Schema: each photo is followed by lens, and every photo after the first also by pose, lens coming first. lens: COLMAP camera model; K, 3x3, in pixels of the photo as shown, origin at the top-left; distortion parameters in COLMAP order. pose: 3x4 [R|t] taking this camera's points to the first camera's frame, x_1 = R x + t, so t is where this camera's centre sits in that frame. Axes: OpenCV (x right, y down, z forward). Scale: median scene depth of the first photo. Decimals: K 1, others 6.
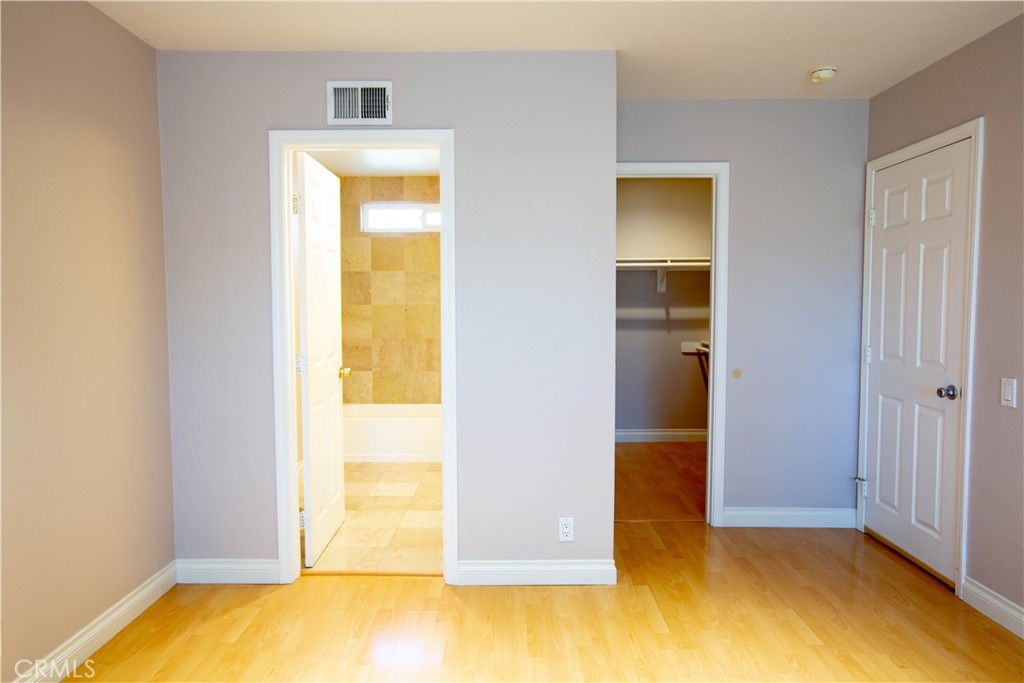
lens RADIAL K [[652.8, 0, 509.2], [0, 652.8, 339.6], [0, 0, 1]] dist [-0.045384, 0.061626]
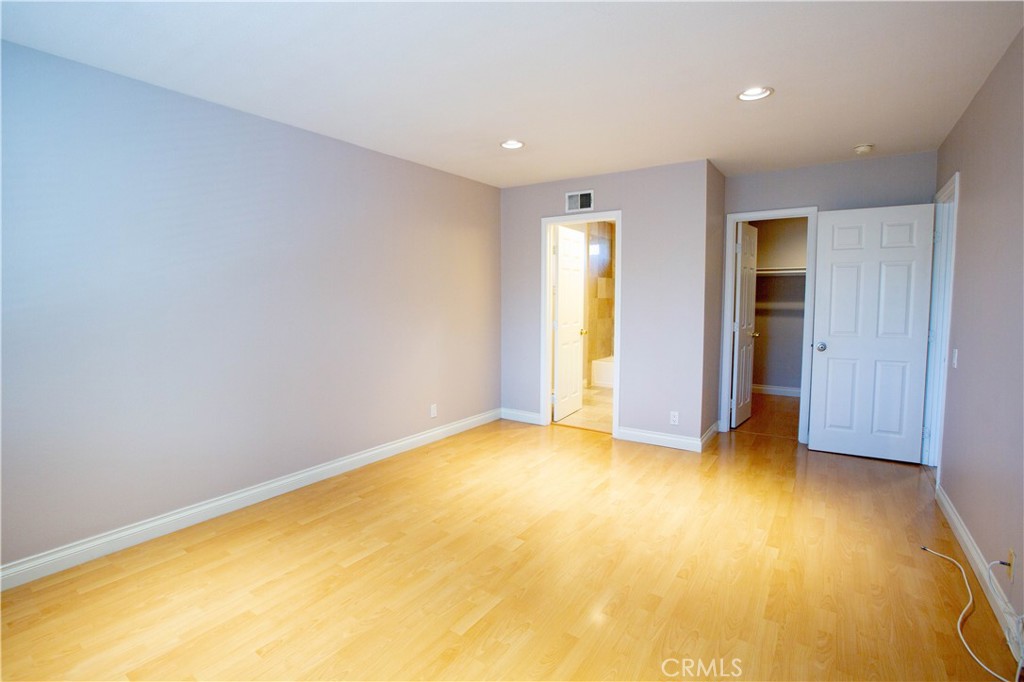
lens RADIAL K [[475.9, 0, 502.2], [0, 475.9, 329.4], [0, 0, 1]] dist [-0.060590, 0.018685]
pose [[0.823625, 0.040821, -0.565664, 0.339136], [-0.034963, 0.999164, 0.021197, 0.019764], [0.566056, 0.002320, 0.824363, -0.306941]]
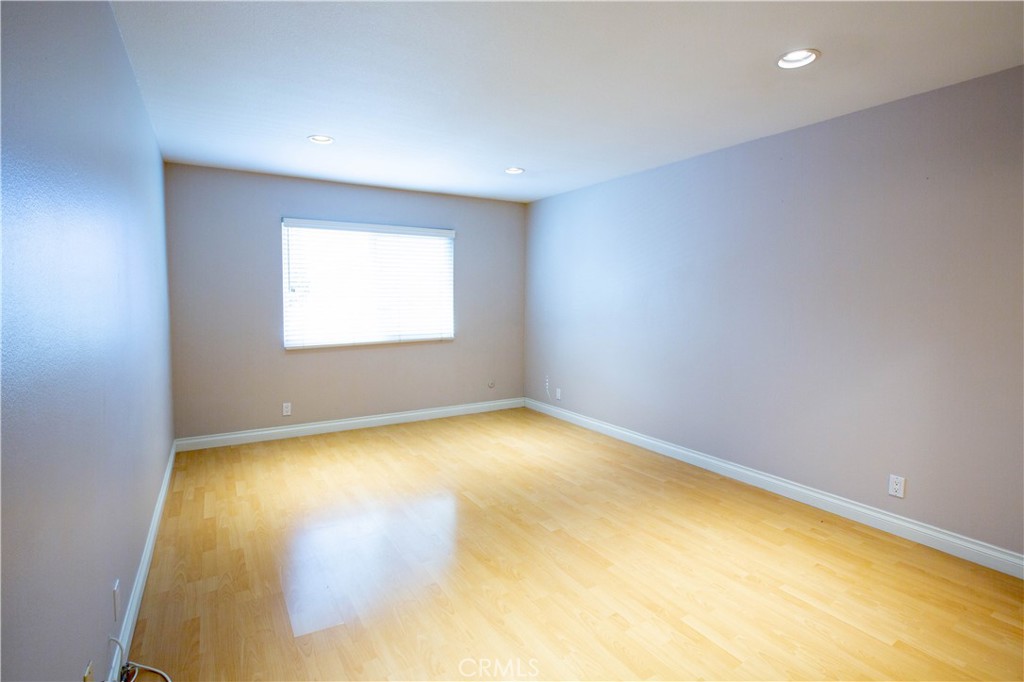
lens RADIAL K [[495.7, 0, 512.0], [0, 495.7, 341.0], [0, 0, 1]] dist [-0.052996, 0.023094]
pose [[-0.839507, 0.043694, -0.541589, 0.432137], [-0.038938, 0.989361, 0.140175, -0.046984], [0.541952, 0.138766, -0.828874, 0.752914]]
